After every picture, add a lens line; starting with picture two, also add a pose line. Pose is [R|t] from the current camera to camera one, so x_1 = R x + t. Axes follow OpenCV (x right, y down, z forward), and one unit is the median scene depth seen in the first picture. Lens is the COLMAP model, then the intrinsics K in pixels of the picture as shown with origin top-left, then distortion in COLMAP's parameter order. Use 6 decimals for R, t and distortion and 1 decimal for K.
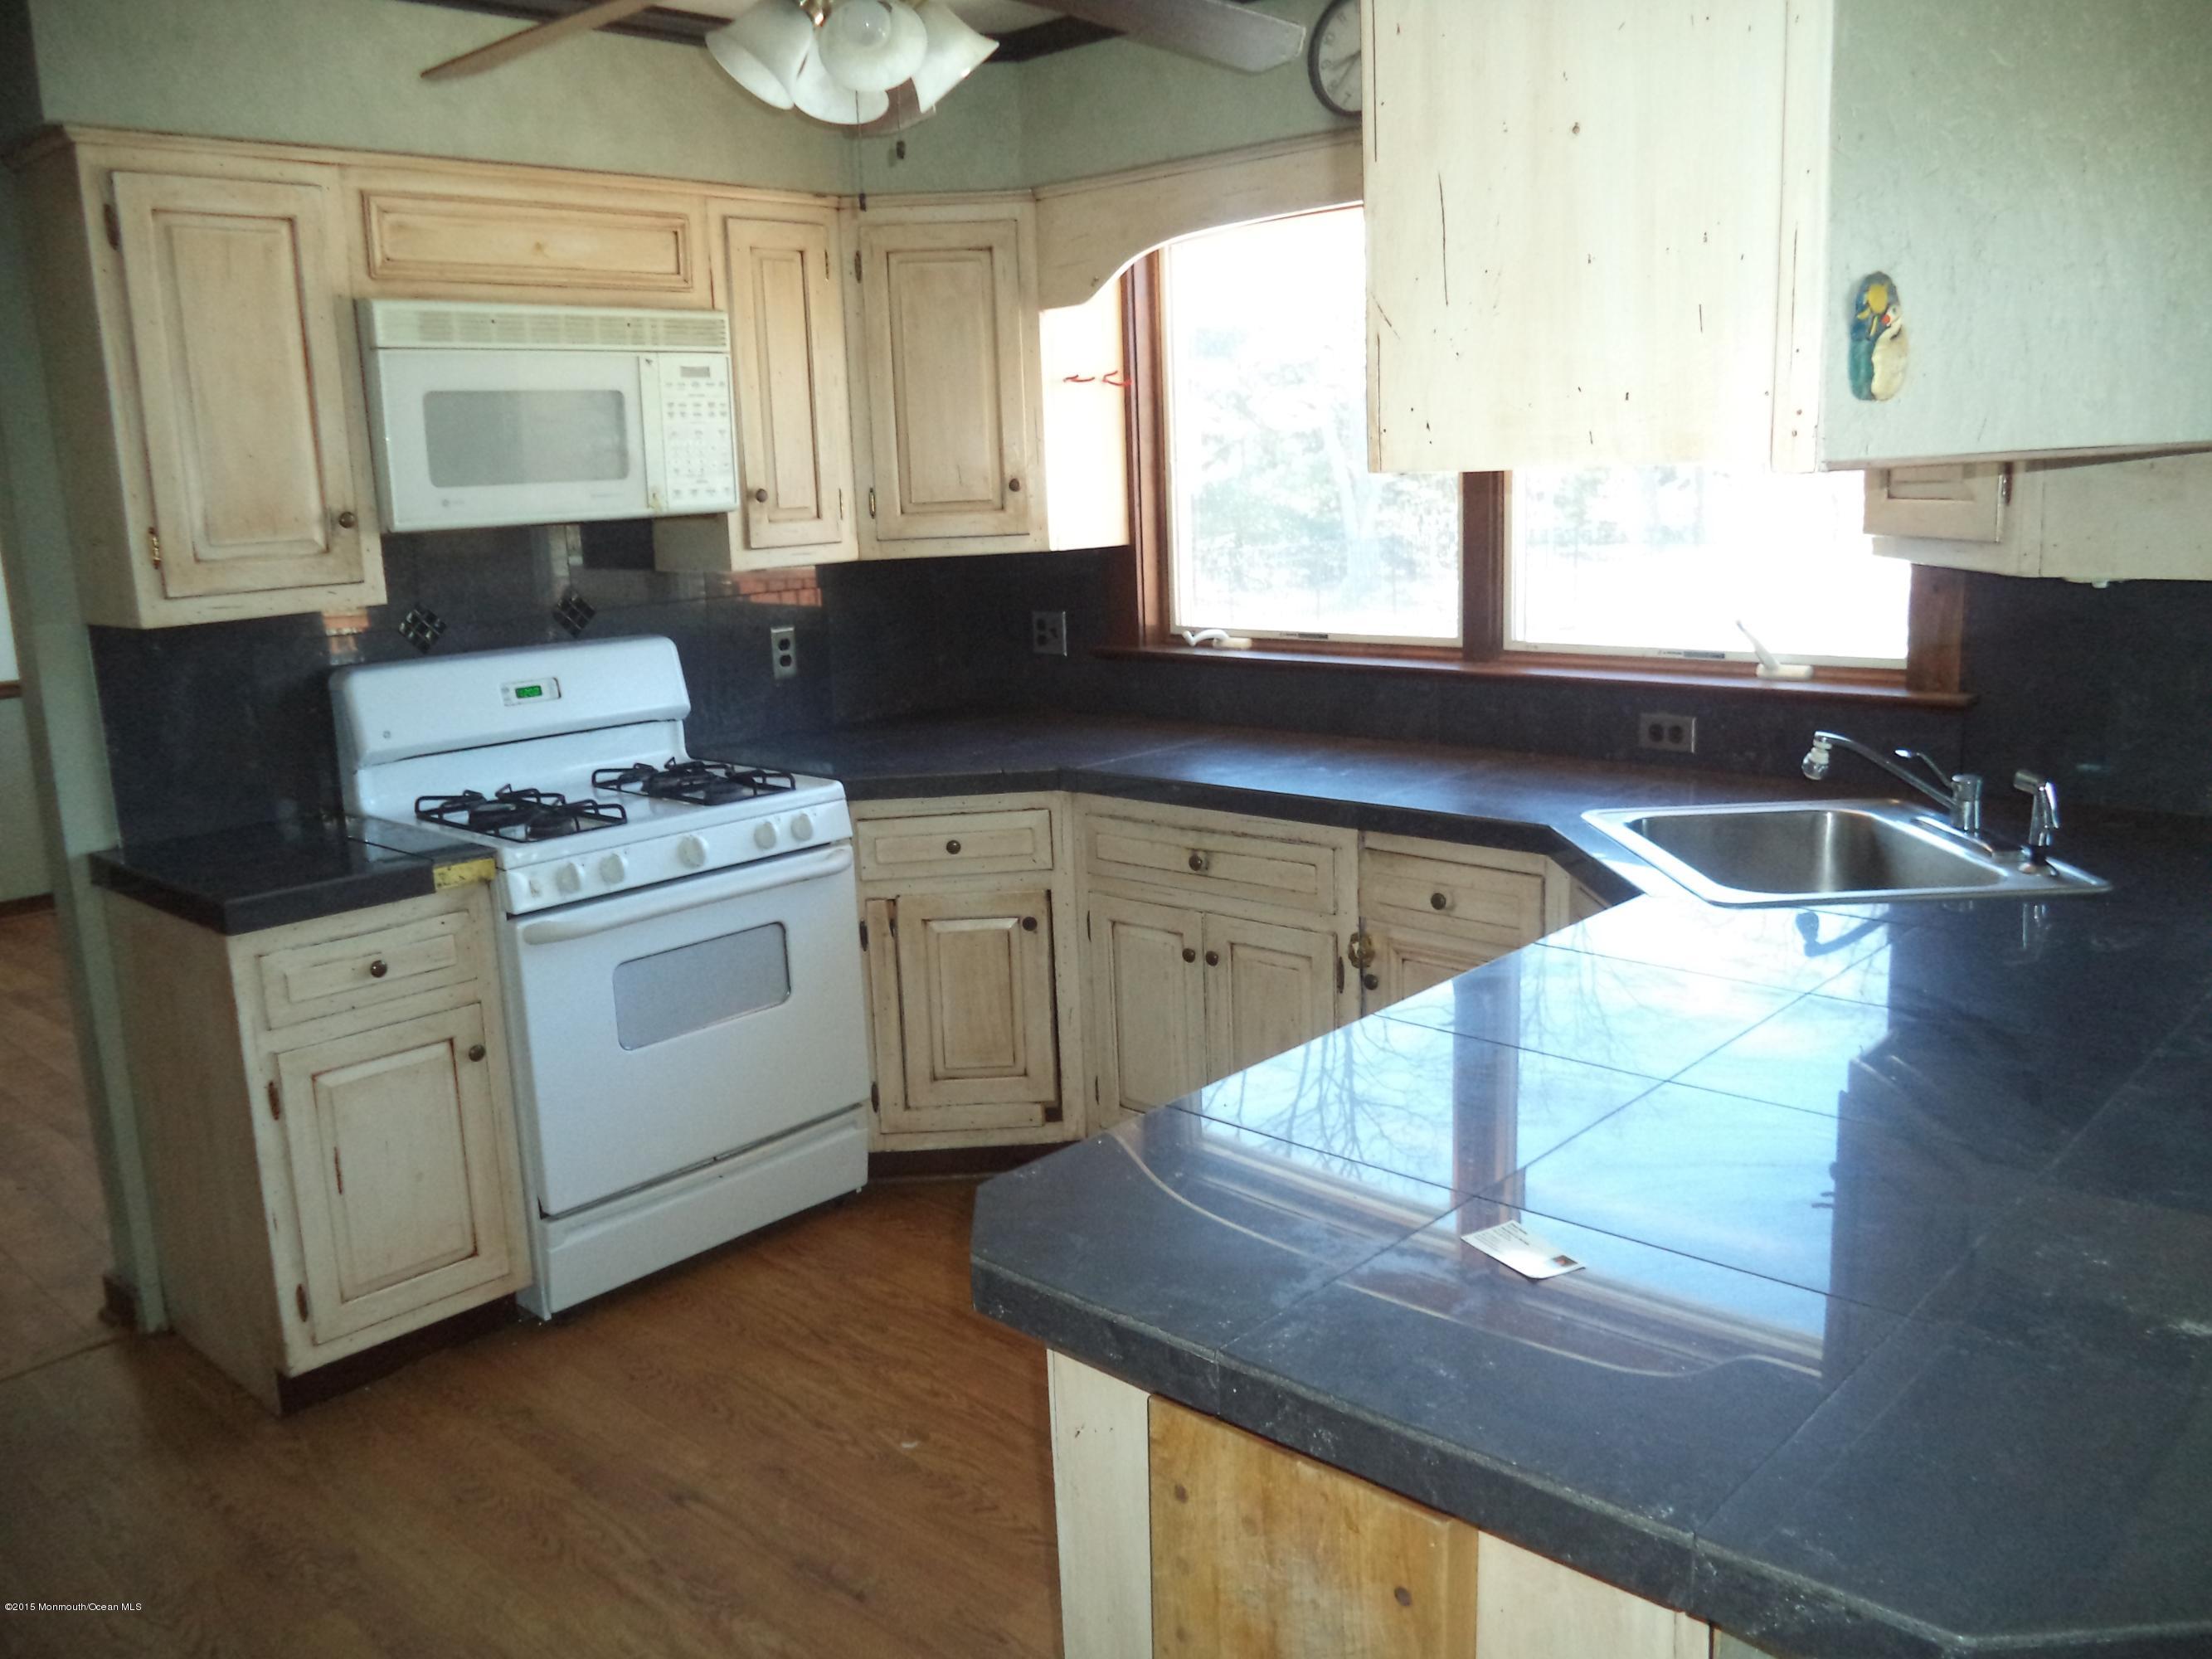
lens RADIAL K [[1765.4, 0, 1097.7], [0, 1765.4, 832.1], [0, 0, 1]] dist [-0.040630, 0.014650]
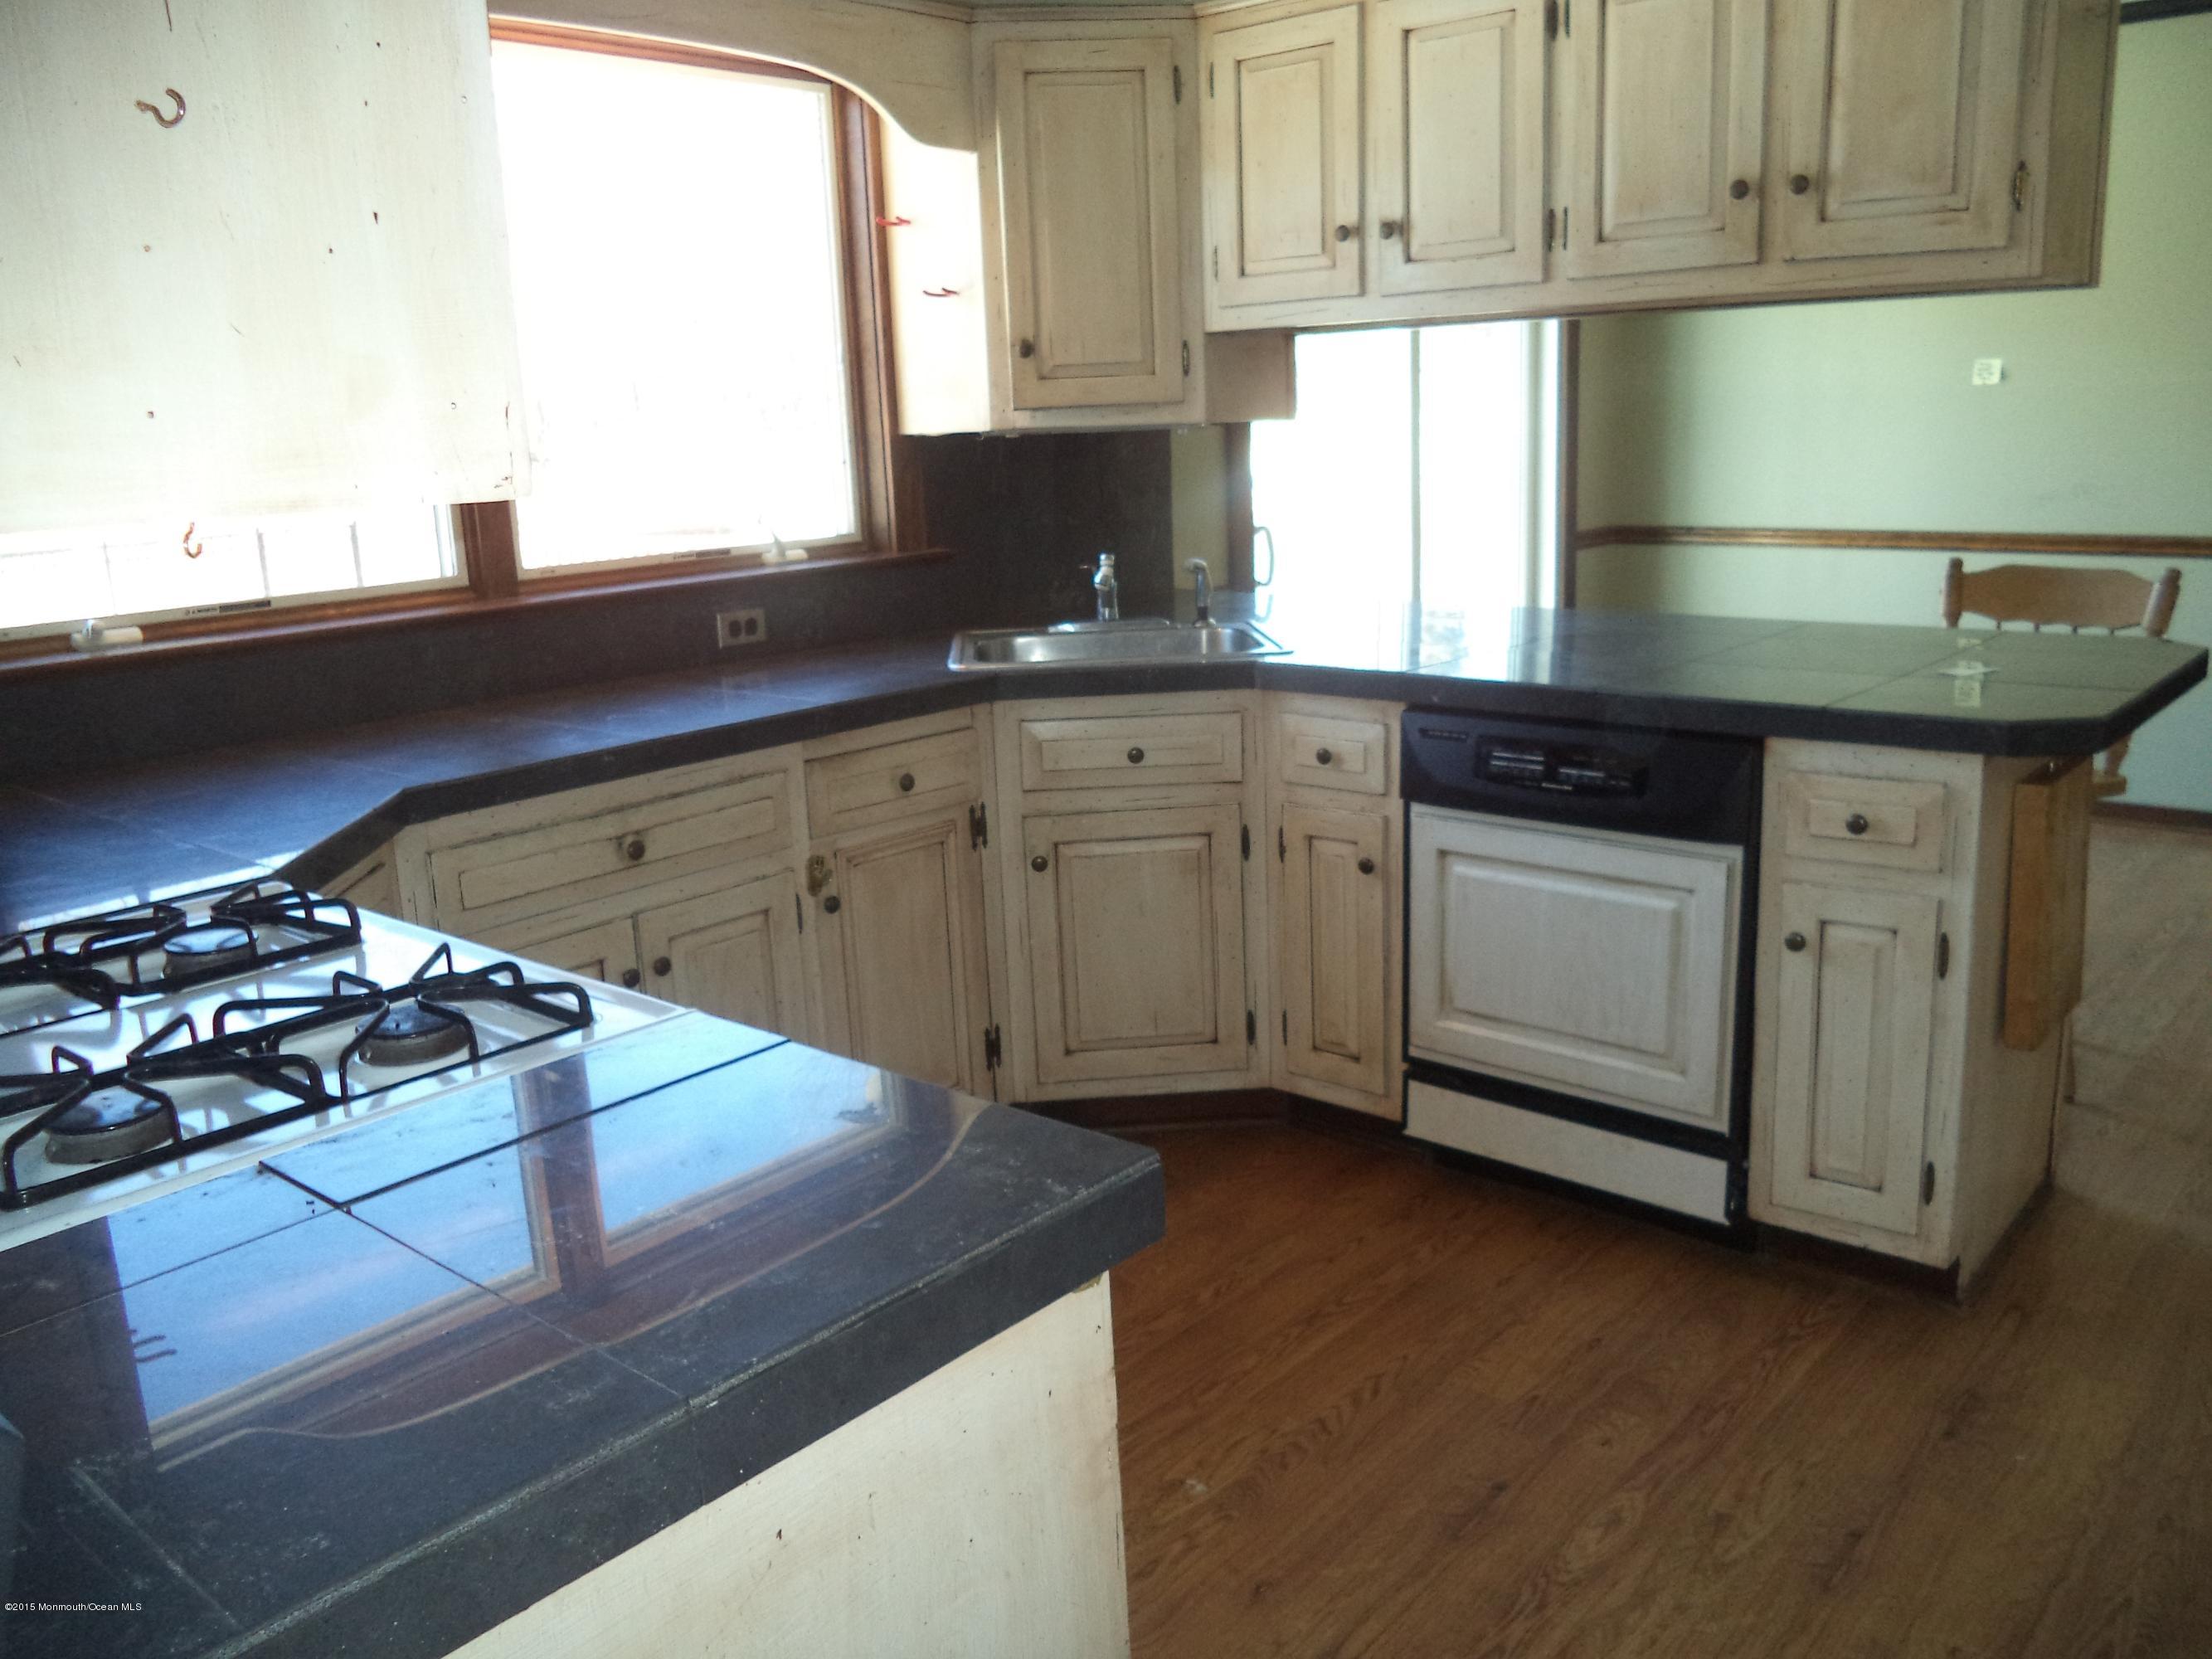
lens RADIAL K [[1765.4, 0, 1097.7], [0, 1765.4, 832.1], [0, 0, 1]] dist [-0.040630, 0.014650]
pose [[-0.031029, -0.189819, 0.981329, -0.712069], [0.250986, 0.948864, 0.191476, -0.087563], [-0.967493, 0.252241, 0.018199, 0.808676]]
